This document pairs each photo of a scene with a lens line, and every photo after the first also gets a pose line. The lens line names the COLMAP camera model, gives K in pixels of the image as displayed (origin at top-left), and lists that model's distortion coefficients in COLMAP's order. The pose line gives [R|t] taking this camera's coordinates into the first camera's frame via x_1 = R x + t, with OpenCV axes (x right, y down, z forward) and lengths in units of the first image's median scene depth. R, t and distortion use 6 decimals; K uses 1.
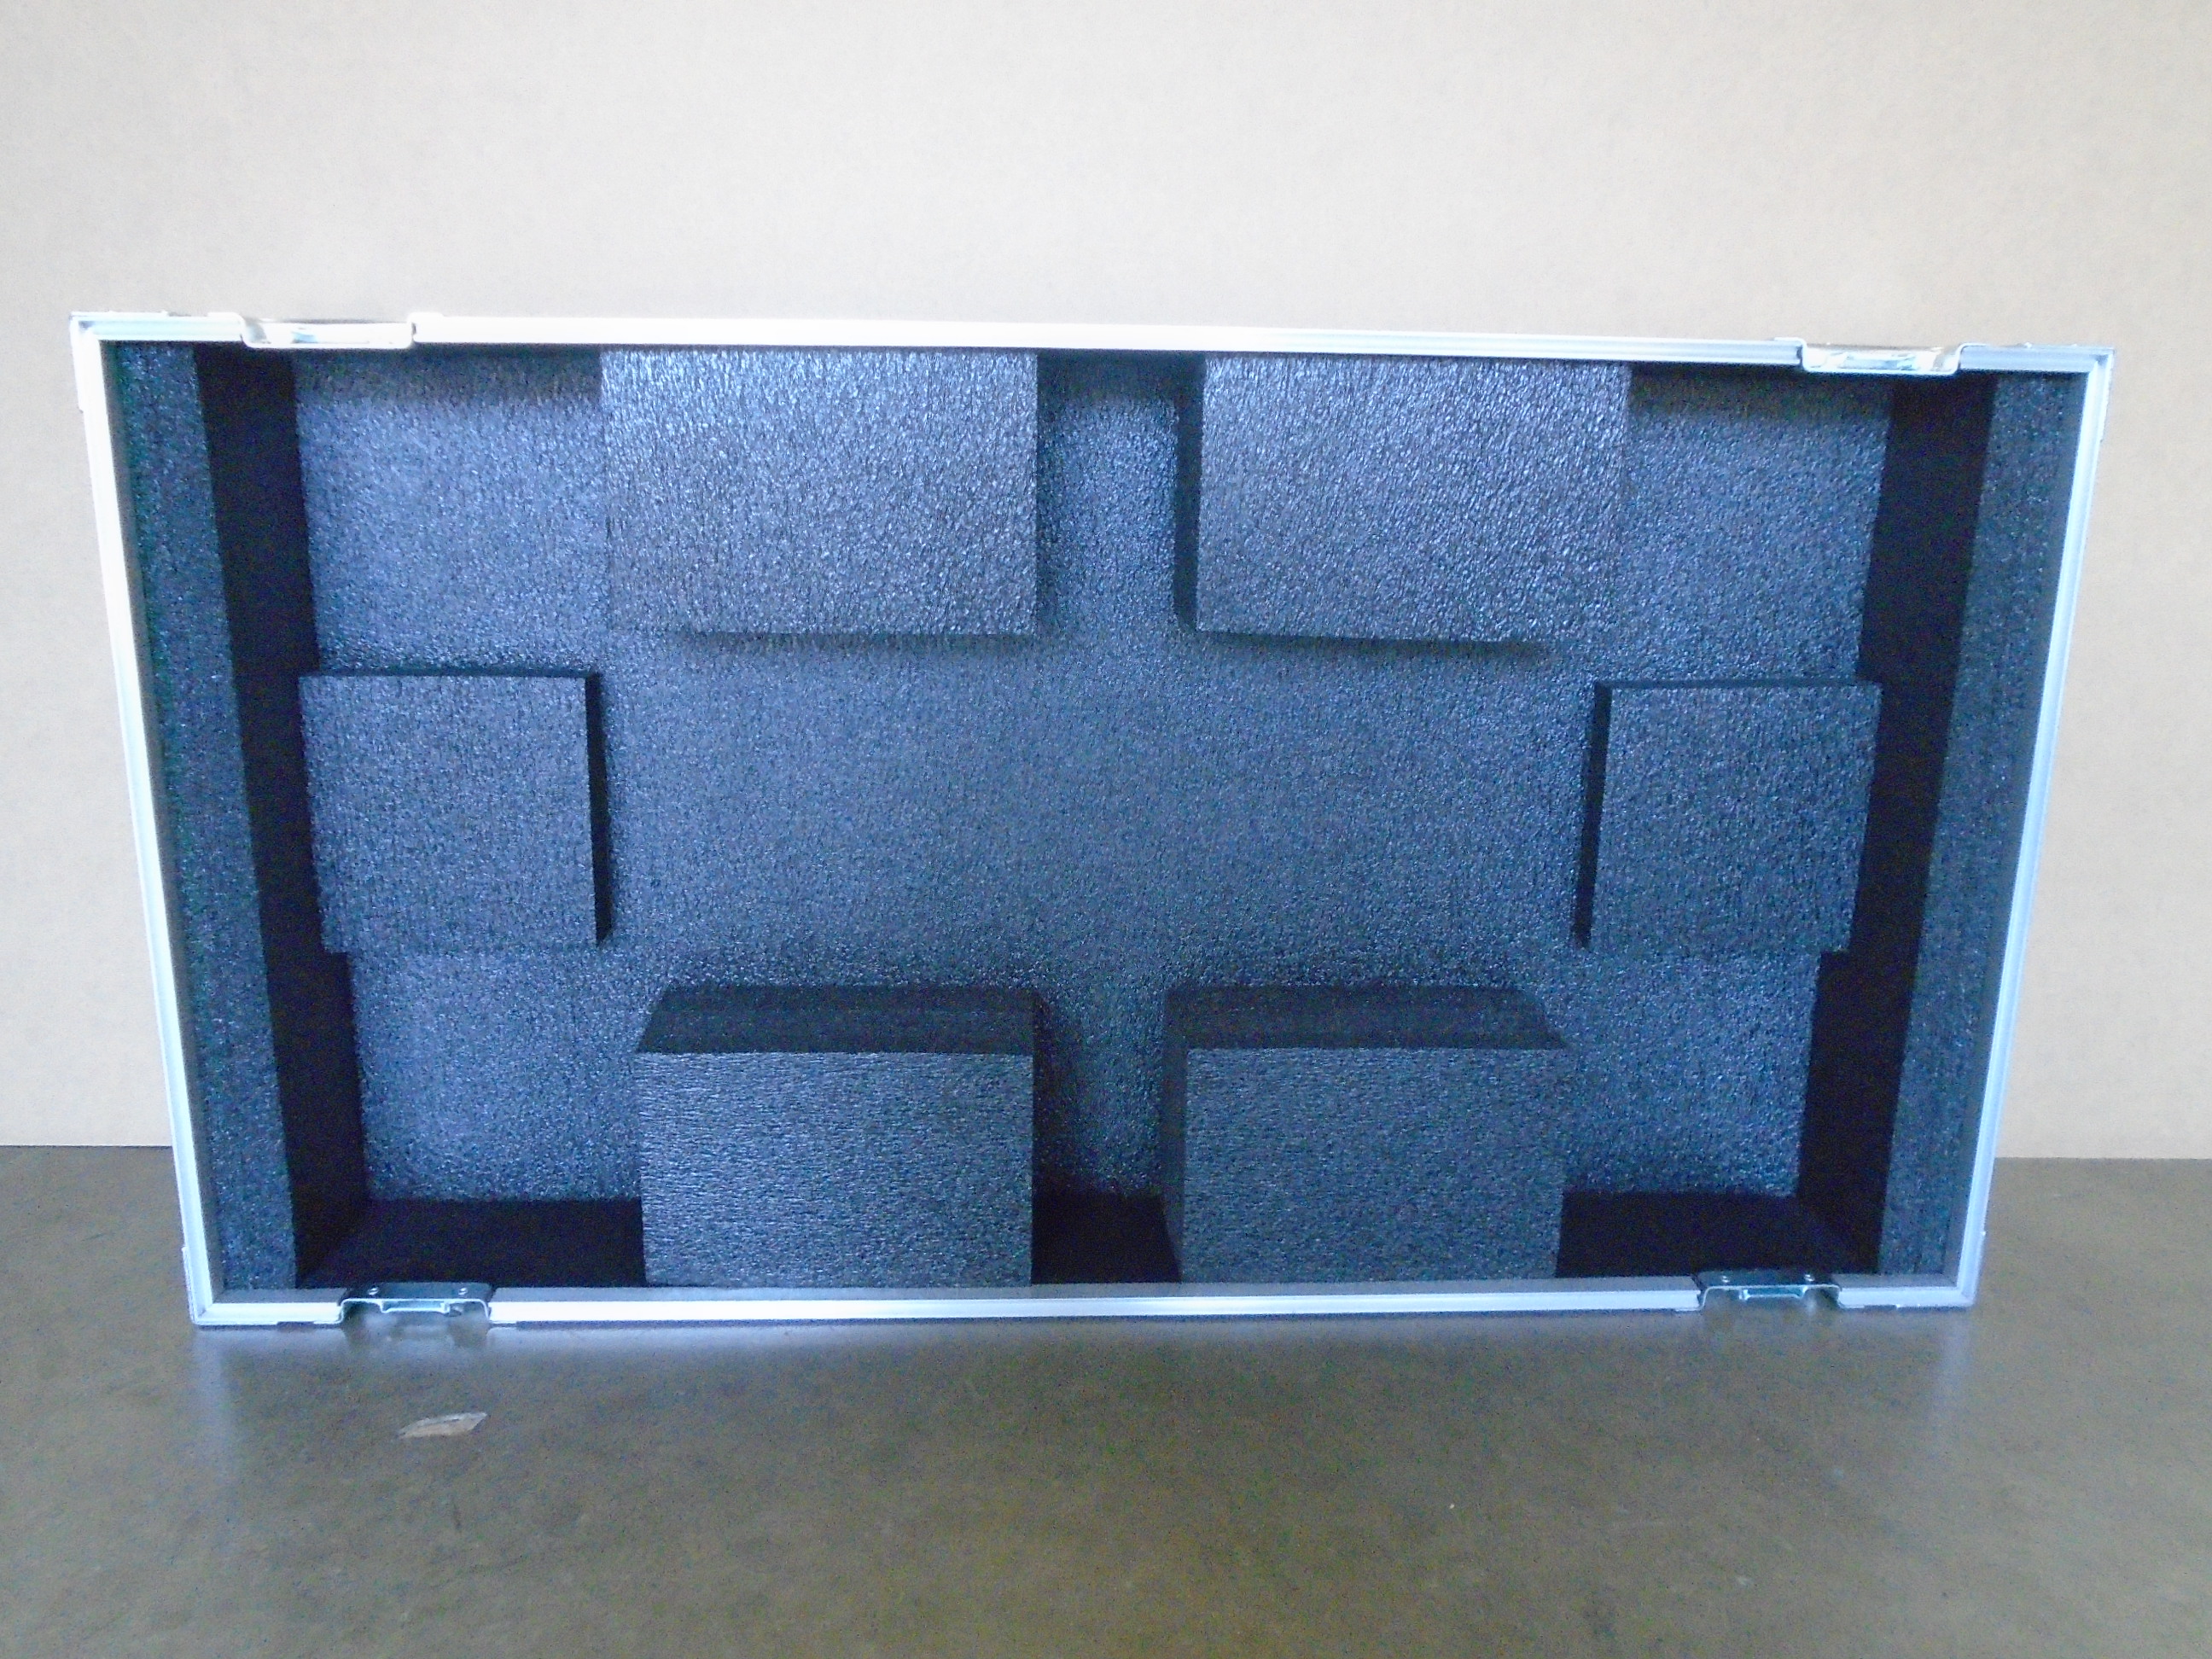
lens RADIAL K [[1781.8, 0, 1106.0], [0, 1781.8, 829.5], [0, 0, 1]] dist [-0.006042, 0.000663]
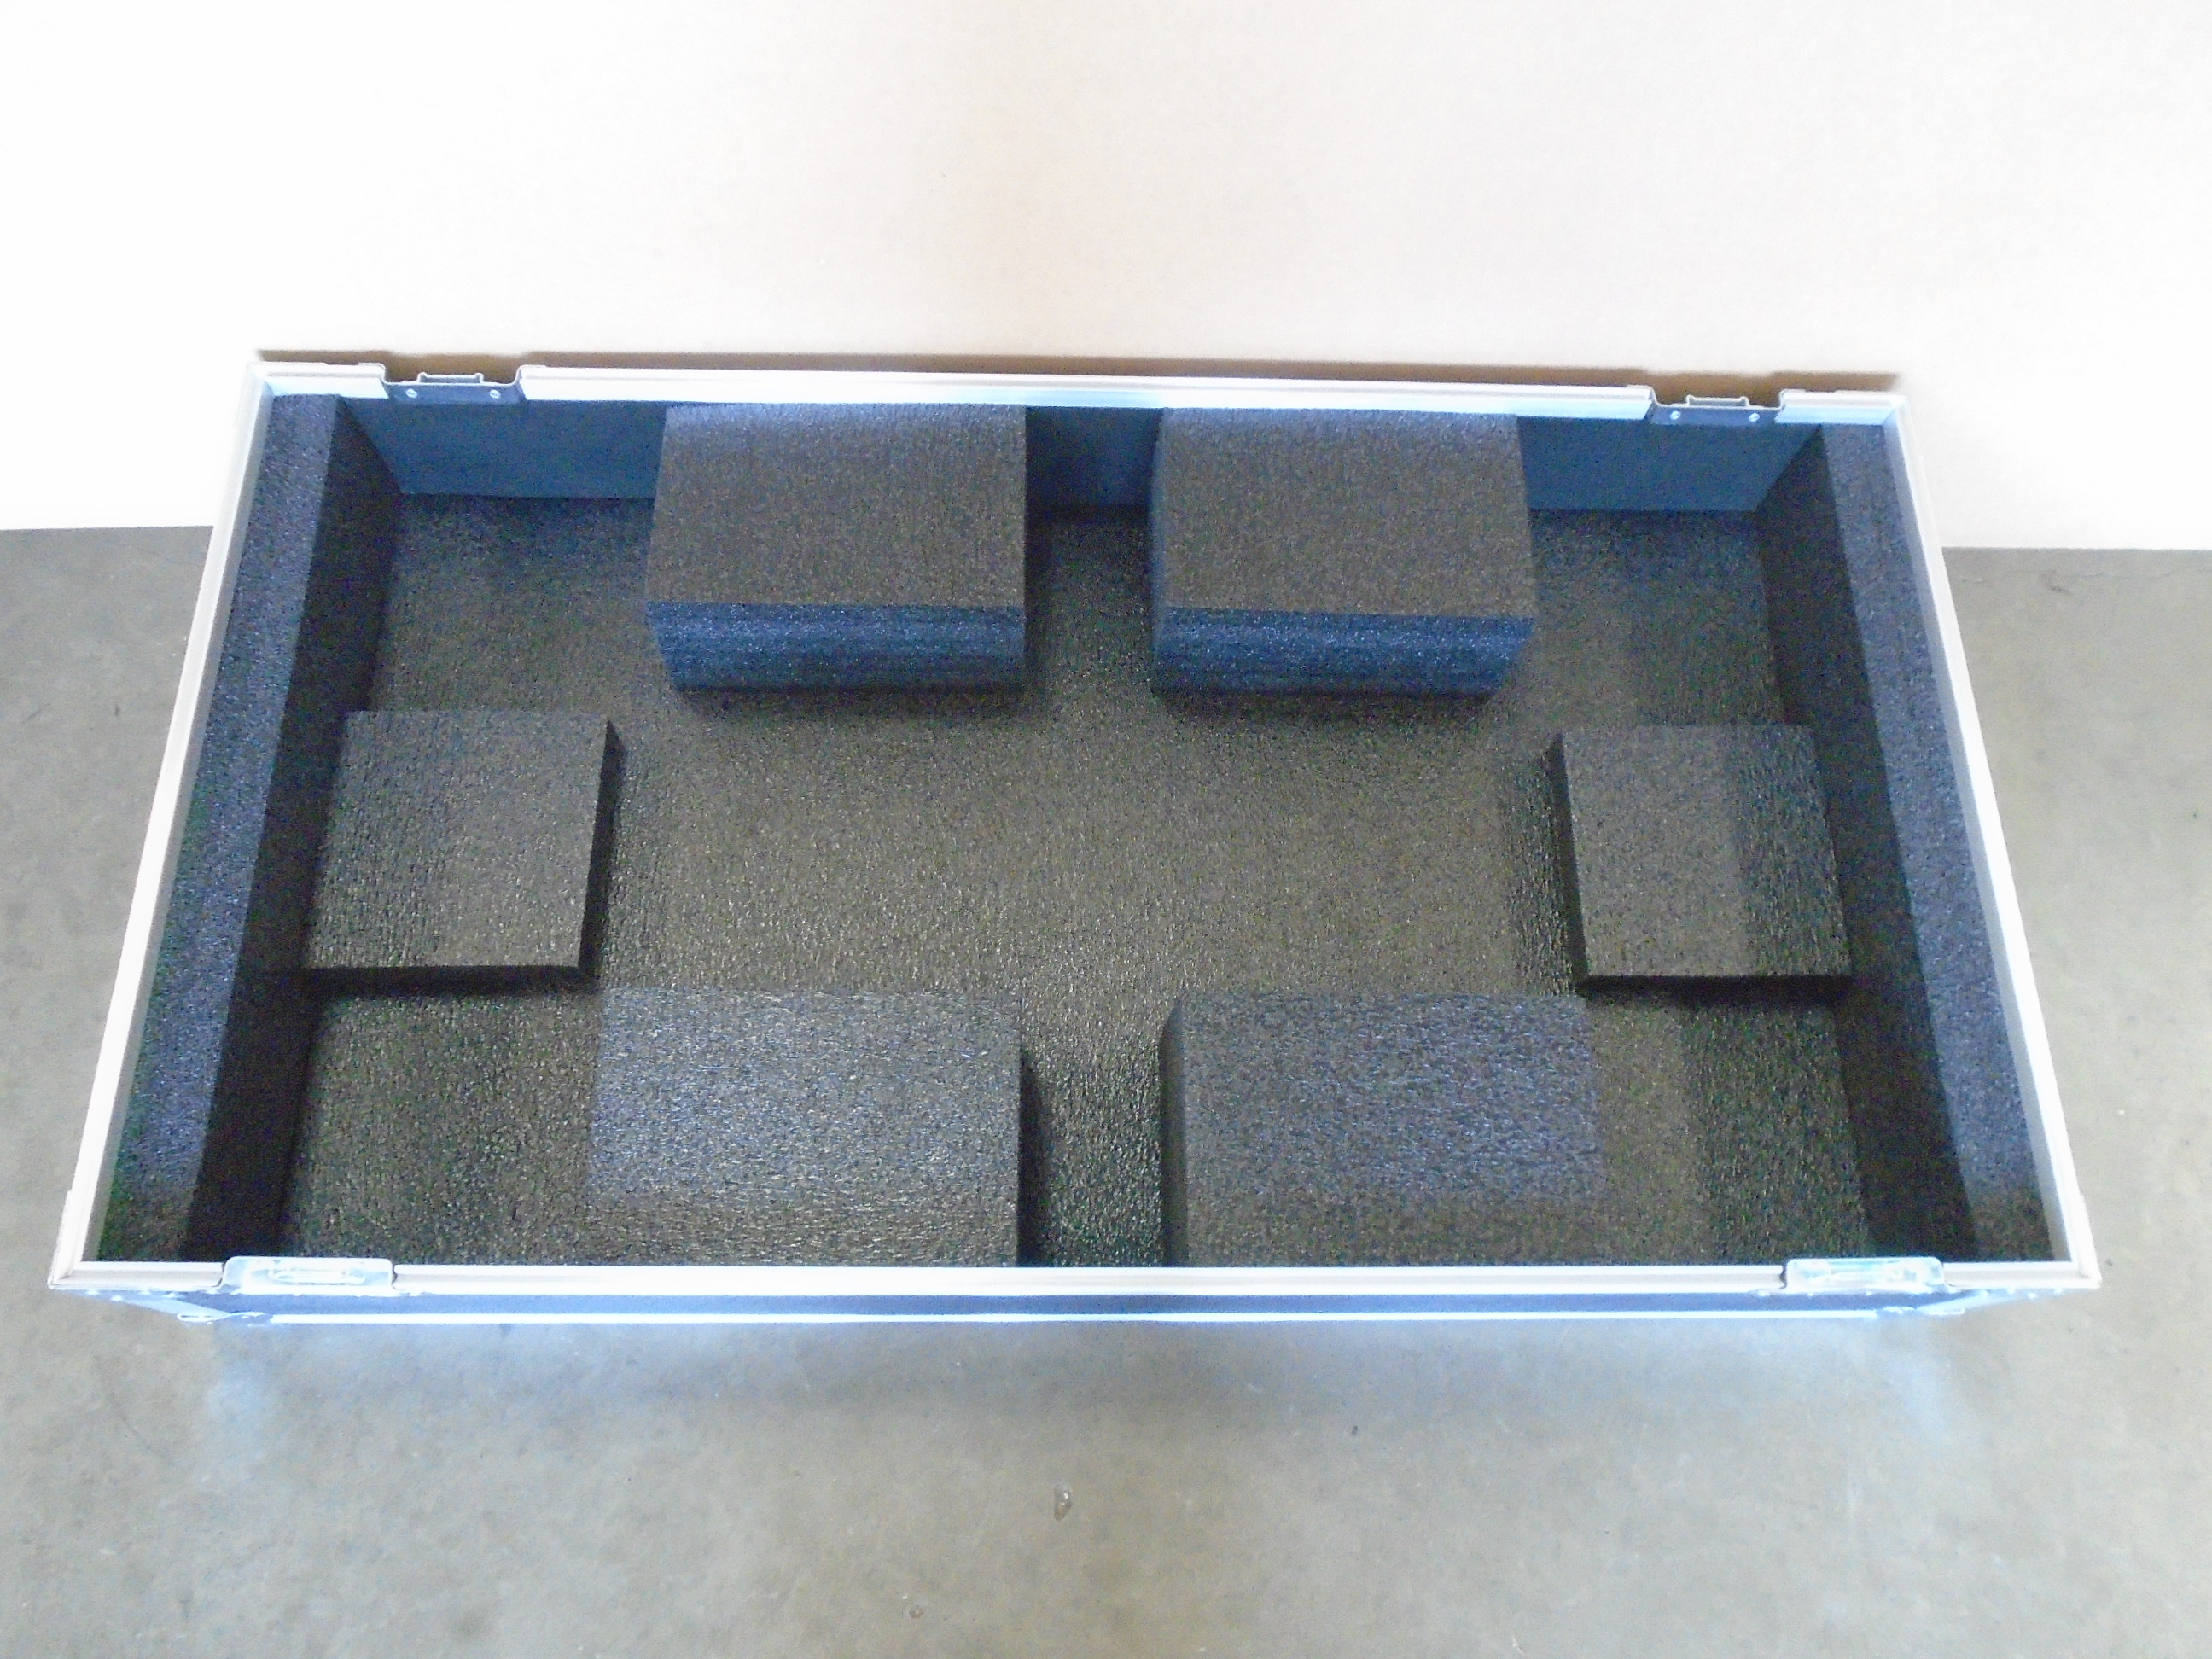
lens RADIAL K [[1721.1, 0, 1111.8], [0, 1721.1, 815.0], [0, 0, 1]] dist [-0.002621, -0.000879]
pose [[0.999719, -0.023263, 0.004530, 0.007955], [0.021471, 0.808046, -0.588728, 0.583841], [0.010036, 0.588660, 0.808318, 0.185297]]
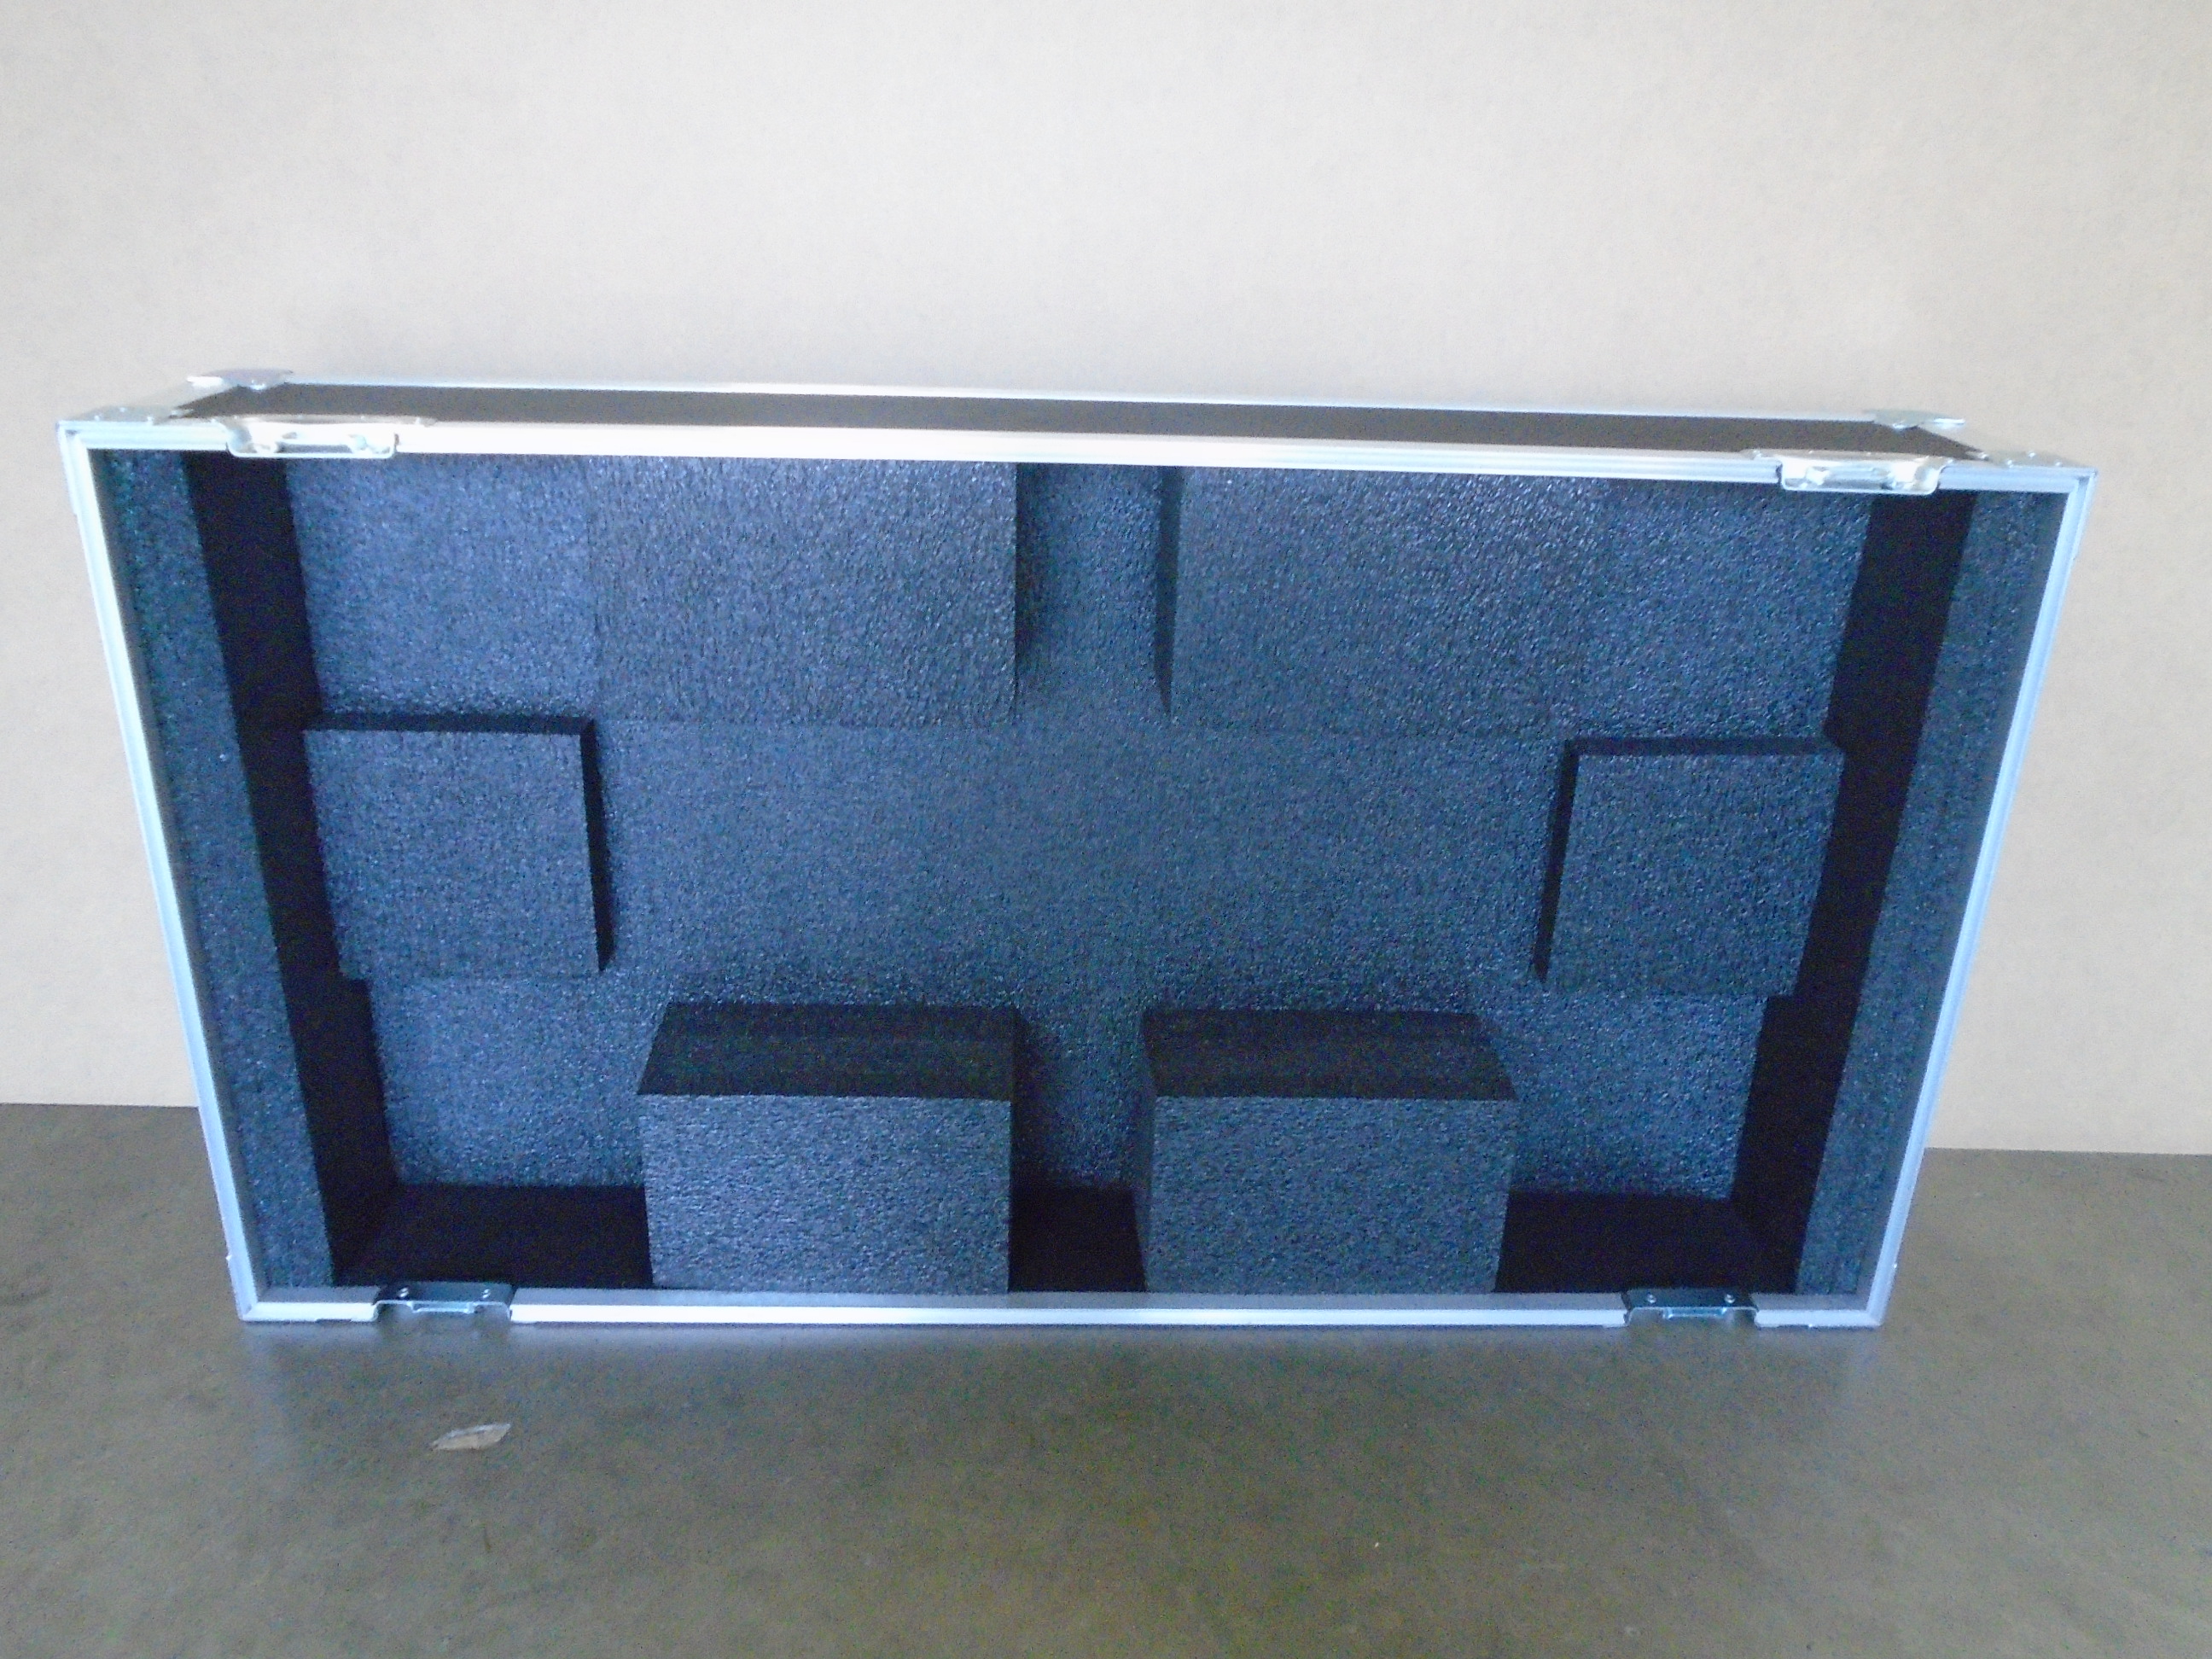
lens RADIAL K [[1781.8, 0, 1106.0], [0, 1781.8, 829.5], [0, 0, 1]] dist [-0.006042, 0.000663]
pose [[0.999760, 0.019301, -0.010344, 0.023631], [-0.017321, 0.986016, 0.165746, -0.205609], [0.013399, -0.165527, 0.986114, -0.021464]]
